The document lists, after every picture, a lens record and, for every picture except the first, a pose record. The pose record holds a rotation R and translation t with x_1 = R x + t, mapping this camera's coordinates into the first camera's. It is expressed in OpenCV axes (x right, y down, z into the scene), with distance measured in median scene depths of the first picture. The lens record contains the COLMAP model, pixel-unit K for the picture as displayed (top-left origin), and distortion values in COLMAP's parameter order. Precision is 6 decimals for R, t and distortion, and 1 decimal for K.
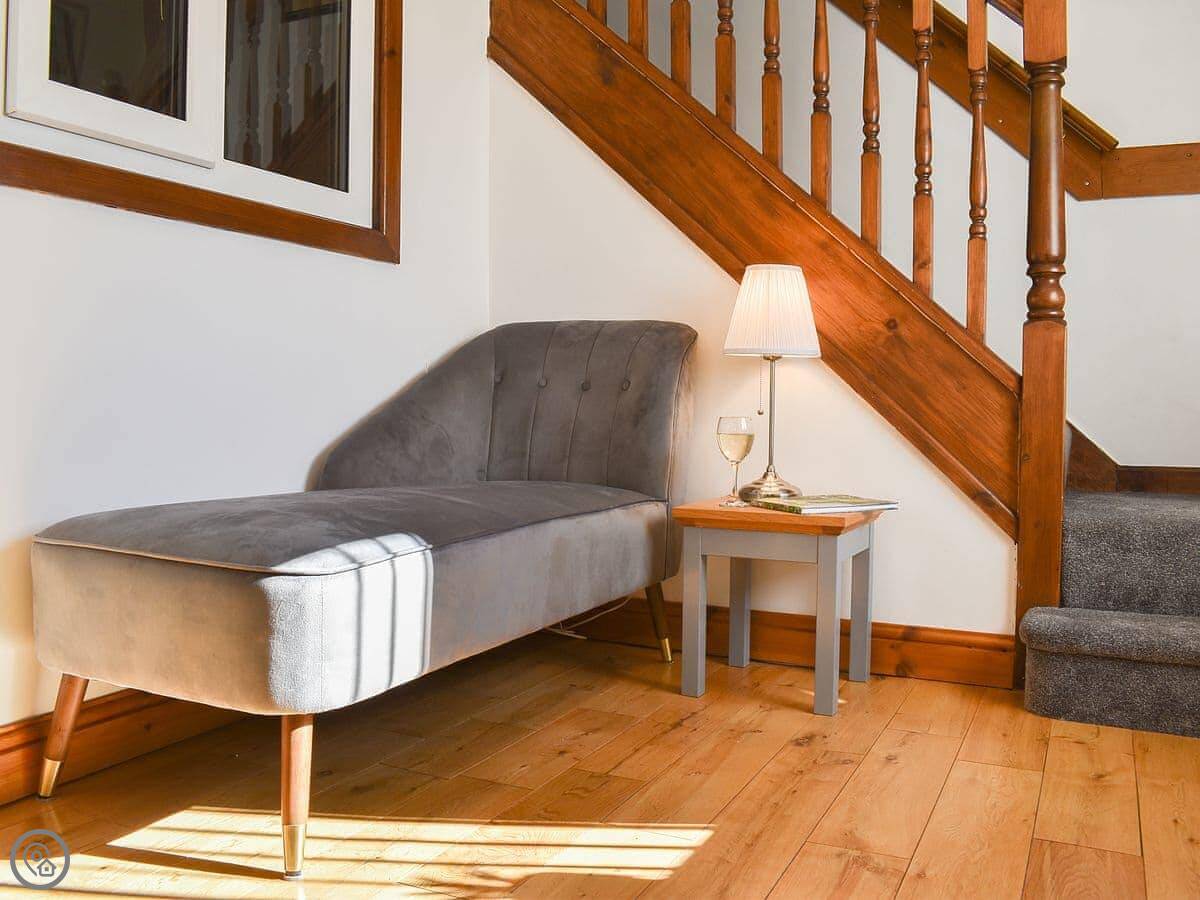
lens RADIAL K [[1031.6, 0, 600.0], [0, 1031.6, 450.0], [0, 0, 1]] dist [-0.085301, 0.003616]
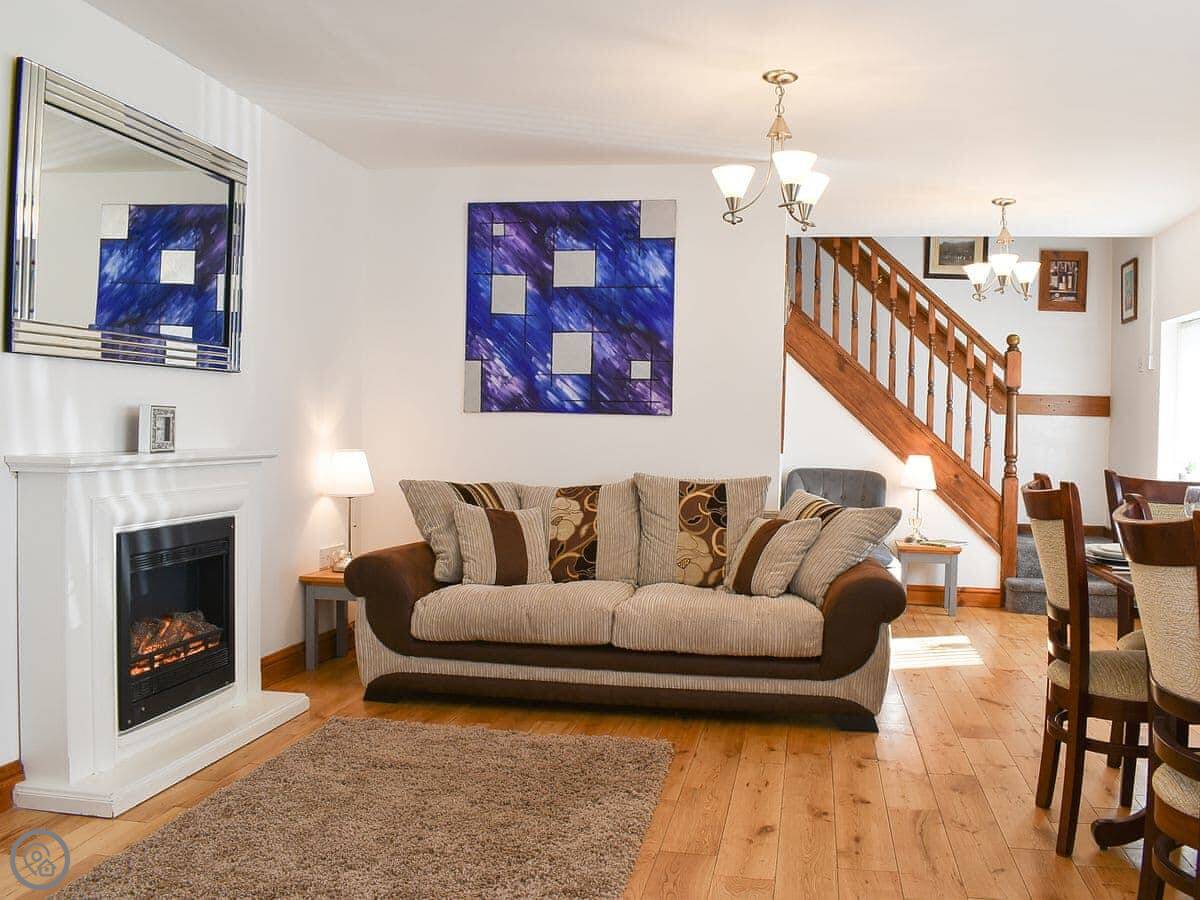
lens RADIAL K [[1065.2, 0, 657.3], [0, 1065.2, 447.1], [0, 0, 1]] dist [-0.096641, 0.000788]
pose [[0.944784, 0.004728, 0.327659, -1.389636], [-0.001069, 0.999935, -0.011346, -0.168177], [-0.327691, 0.010369, 0.944728, -1.393809]]
